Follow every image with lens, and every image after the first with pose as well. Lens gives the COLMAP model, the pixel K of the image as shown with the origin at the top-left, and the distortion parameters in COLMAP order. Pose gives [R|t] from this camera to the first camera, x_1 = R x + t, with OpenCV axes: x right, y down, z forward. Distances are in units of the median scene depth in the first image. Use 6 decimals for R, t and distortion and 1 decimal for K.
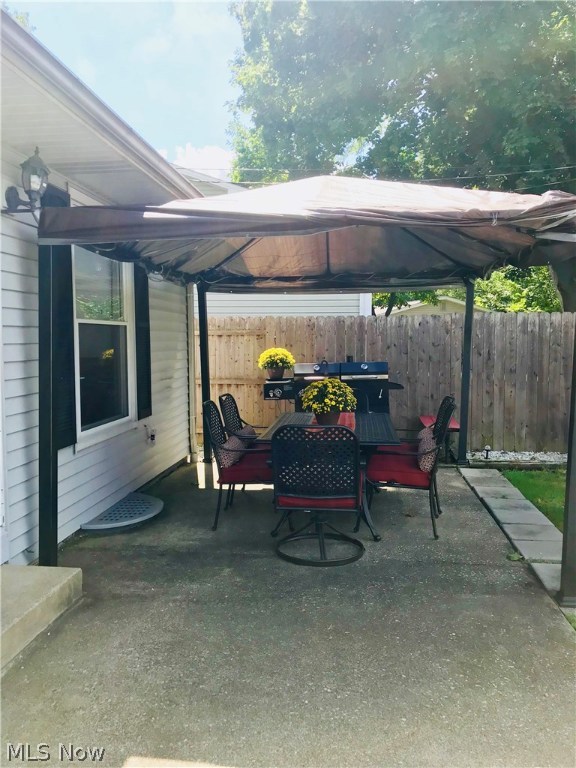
lens RADIAL K [[625.9, 0, 286.0], [0, 625.9, 382.4], [0, 0, 1]] dist [0.045952, -0.040389]
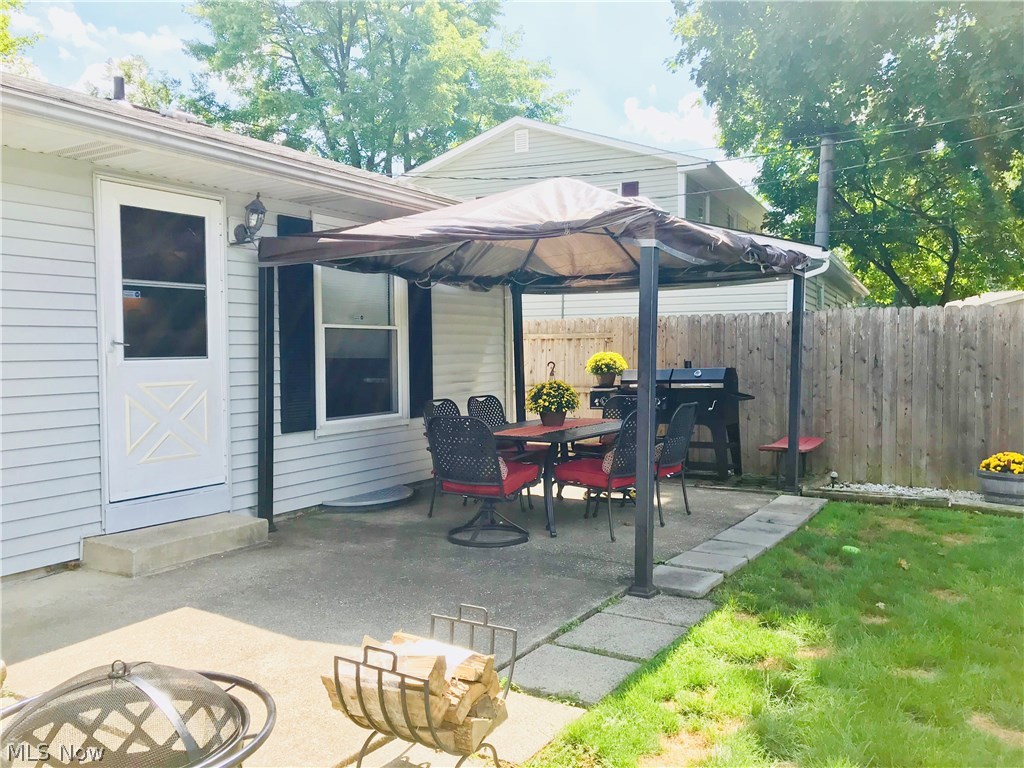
lens RADIAL K [[834.6, 0, 515.5], [0, 834.6, 385.2], [0, 0, 1]] dist [0.045952, -0.040389]
pose [[0.905601, 0.017900, -0.423752, 0.414934], [-0.027693, 0.999473, -0.016963, 0.018859], [0.423225, 0.027097, 0.905619, -0.165241]]
